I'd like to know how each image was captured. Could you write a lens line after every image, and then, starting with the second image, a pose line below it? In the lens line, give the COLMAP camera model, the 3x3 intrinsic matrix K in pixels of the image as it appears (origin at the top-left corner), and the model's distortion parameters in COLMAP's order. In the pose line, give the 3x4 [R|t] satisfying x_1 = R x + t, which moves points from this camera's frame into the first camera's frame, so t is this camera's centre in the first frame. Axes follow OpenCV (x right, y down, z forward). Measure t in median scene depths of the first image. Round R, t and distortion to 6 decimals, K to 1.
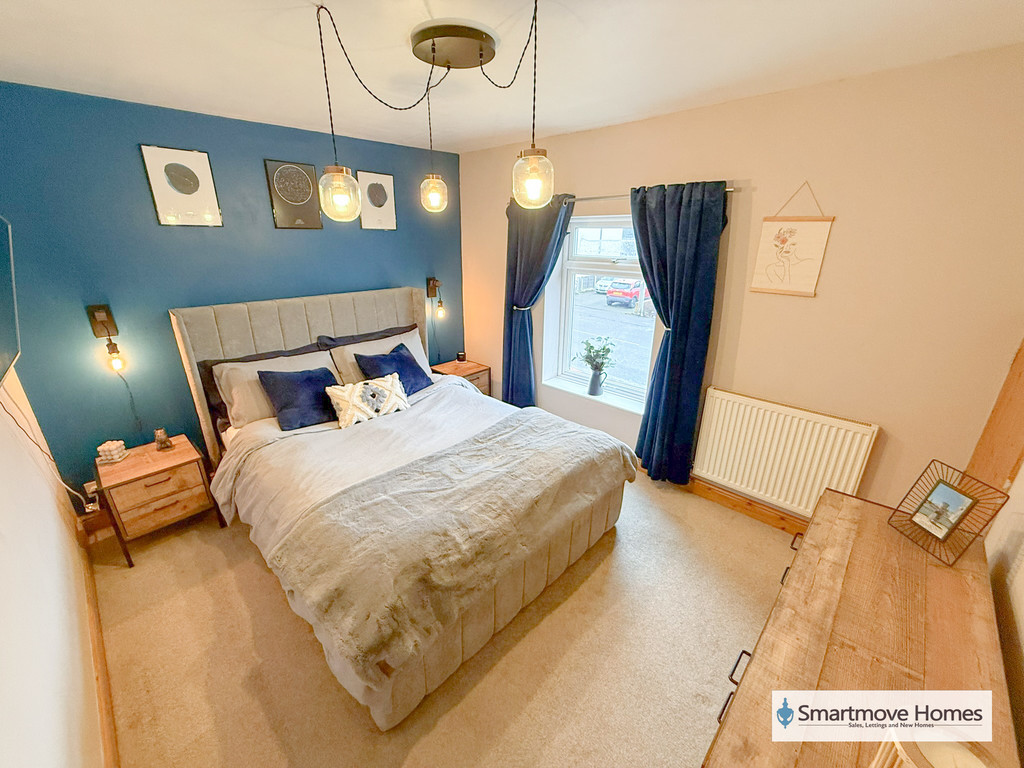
lens RADIAL K [[407.5, 0, 508.7], [0, 407.5, 383.8], [0, 0, 1]] dist [-0.001129, -0.000230]
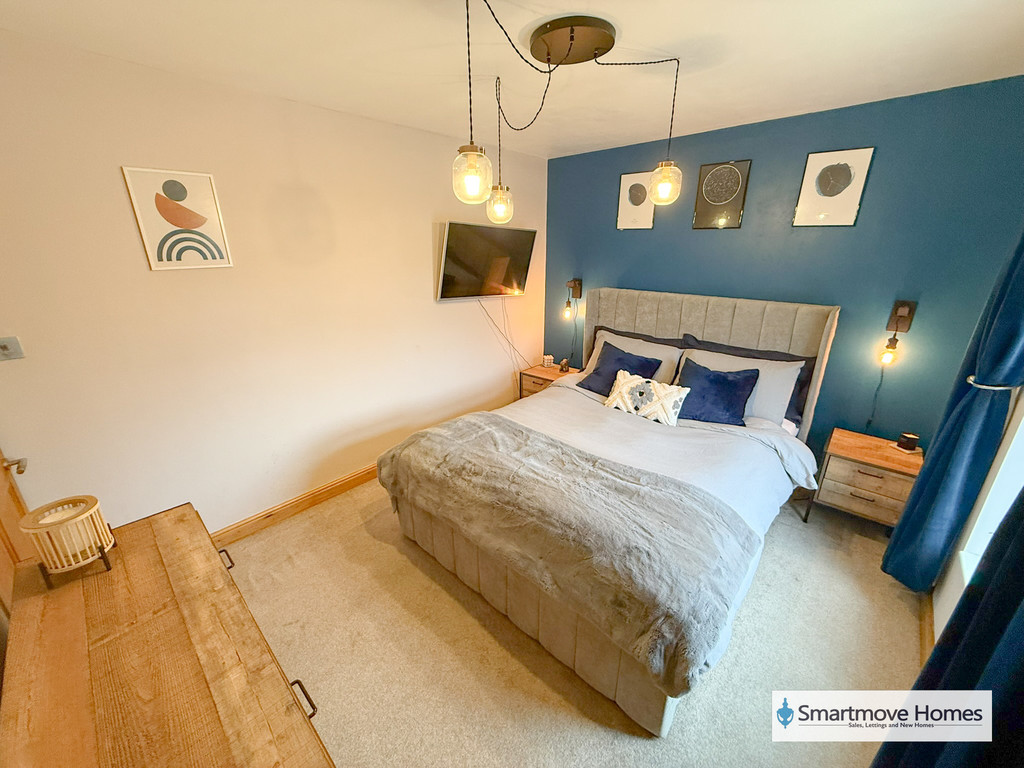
lens RADIAL K [[410.9, 0, 512.0], [0, 410.9, 384.0], [0, 0, 1]] dist [0.003612, 0.000137]
pose [[0.019634, 0.328727, -0.944221, 0.701551], [-0.337297, 0.891215, 0.303260, -0.220888], [0.941193, 0.312529, 0.128376, 0.644599]]
